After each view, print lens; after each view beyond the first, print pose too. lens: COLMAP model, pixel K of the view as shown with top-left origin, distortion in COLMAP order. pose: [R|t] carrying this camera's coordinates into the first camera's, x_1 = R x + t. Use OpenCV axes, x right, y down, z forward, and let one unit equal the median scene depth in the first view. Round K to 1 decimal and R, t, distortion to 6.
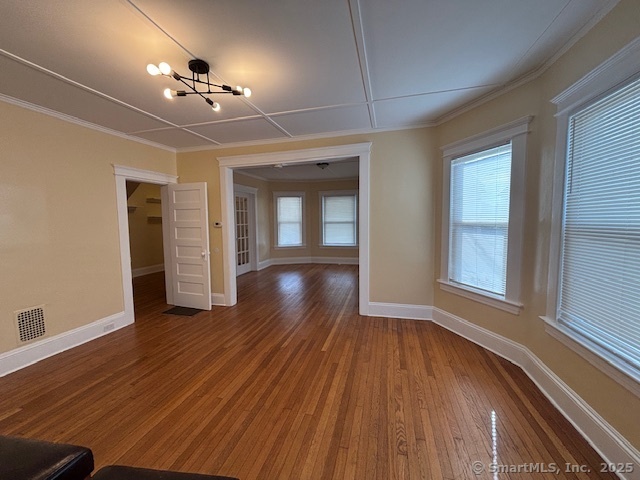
lens RADIAL K [[259.1, 0, 317.2], [0, 259.1, 238.9], [0, 0, 1]] dist [-0.000440, -0.000072]
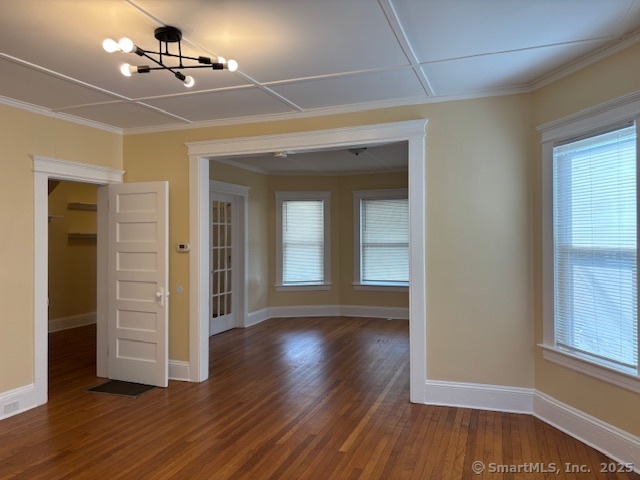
lens RADIAL K [[484.9, 0, 323.6], [0, 484.9, 236.2], [0, 0, 1]] dist [0.016079, 0.004236]
pose [[0.997017, 0.006339, -0.076924, 0.051886], [-0.012350, 0.996884, -0.077908, 0.005467], [0.076191, 0.078626, 0.993988, -0.164707]]
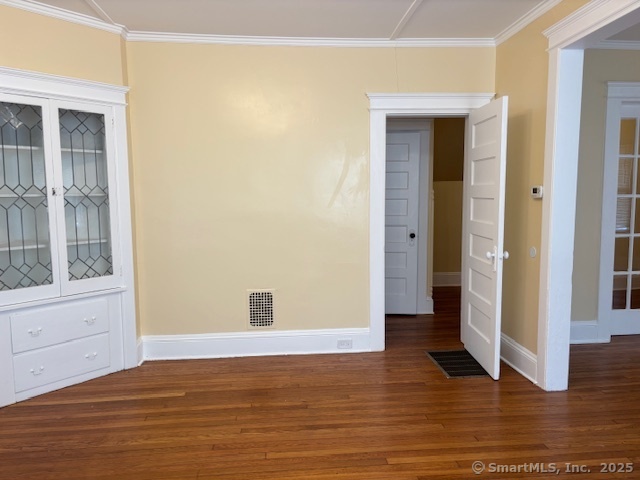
lens RADIAL K [[482.3, 0, 320.0], [0, 482.3, 240.0], [0, 0, 1]] dist [0.006001, 0.000861]
pose [[0.350029, 0.101686, -0.931203, 0.290306], [-0.065858, 0.994302, 0.083821, -0.024365], [0.934421, 0.031987, 0.354731, 0.469841]]
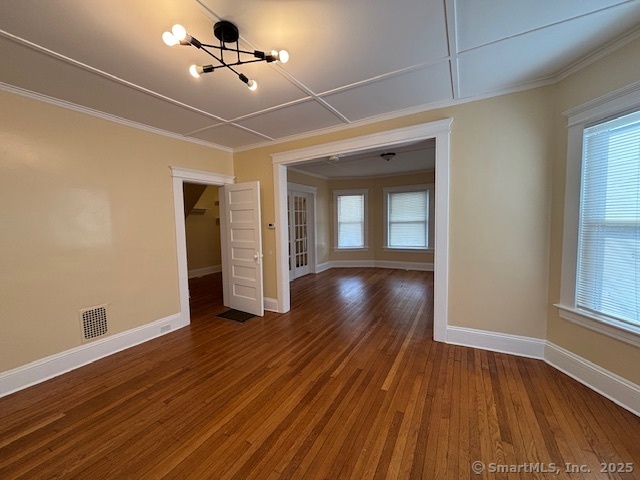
lens RADIAL K [[259.1, 0, 317.2], [0, 259.1, 238.9], [0, 0, 1]] dist [-0.000440, -0.000072]
pose [[0.969261, 0.008535, -0.245885, 0.013065], [-0.008622, 0.999963, 0.000726, -0.011570], [0.245882, 0.001416, 0.969299, 0.158612]]
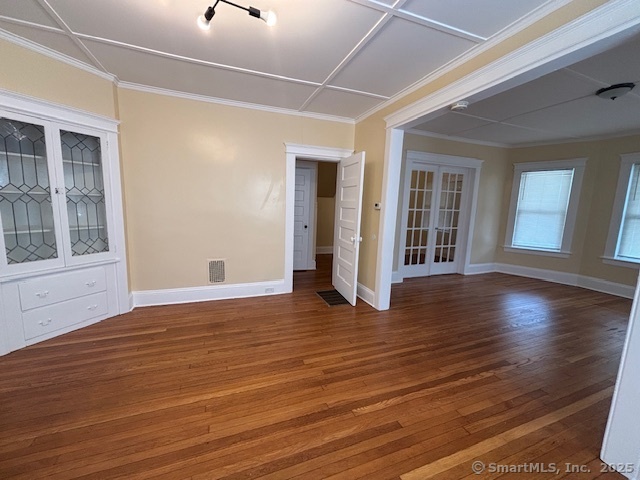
lens RADIAL K [[259.1, 0, 317.2], [0, 259.1, 238.9], [0, 0, 1]] dist [-0.000440, -0.000072]
pose [[0.588470, 0.144956, -0.795419, 0.186894], [-0.103177, 0.989217, 0.103940, -0.021817], [0.801909, 0.020904, 0.597081, 0.461565]]
